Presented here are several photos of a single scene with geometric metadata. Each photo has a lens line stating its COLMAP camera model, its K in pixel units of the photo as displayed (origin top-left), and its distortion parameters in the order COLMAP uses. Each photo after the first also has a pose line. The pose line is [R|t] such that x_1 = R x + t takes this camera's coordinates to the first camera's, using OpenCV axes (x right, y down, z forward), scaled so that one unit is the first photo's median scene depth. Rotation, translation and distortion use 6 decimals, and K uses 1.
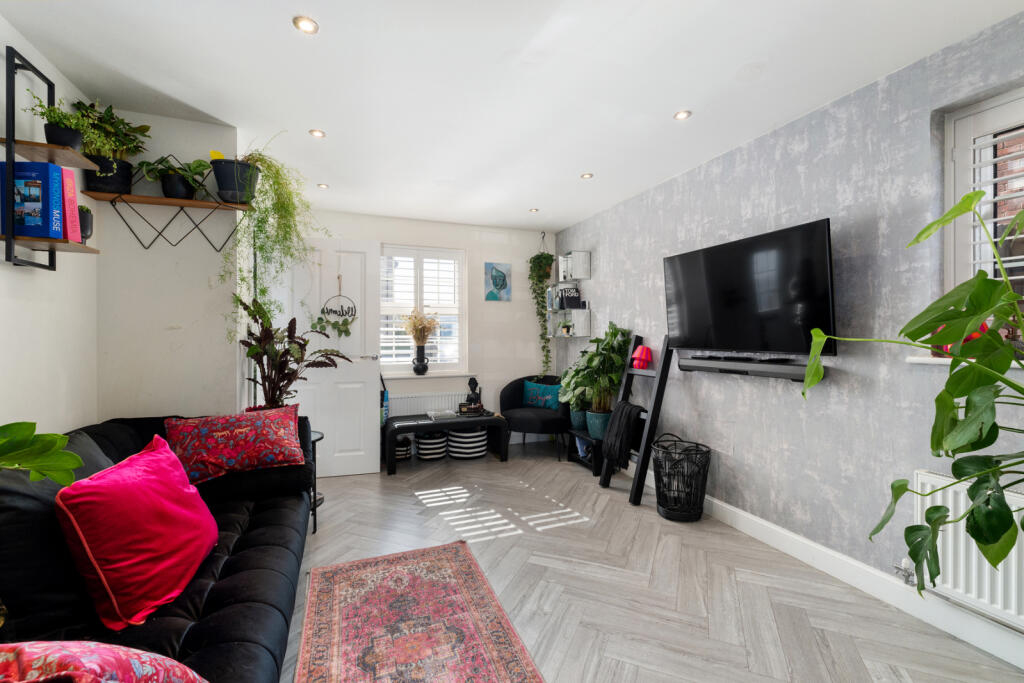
lens RADIAL K [[441.8, 0, 525.0], [0, 441.8, 329.6], [0, 0, 1]] dist [0.000676, -0.000046]
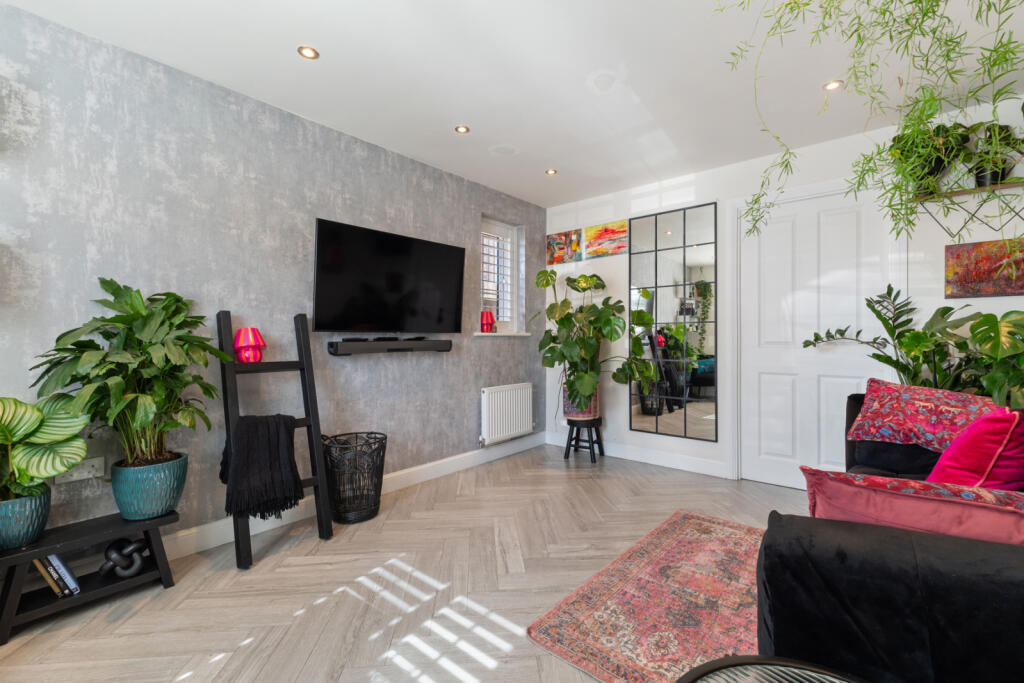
lens RADIAL K [[441.8, 0, 525.0], [0, 441.8, 329.6], [0, 0, 1]] dist [0.000676, -0.000046]
pose [[-0.466419, 0.014801, 0.884440, -0.708823], [0.009001, 0.999888, -0.011986, 0.069059], [-0.884518, 0.002370, -0.466500, 1.326256]]
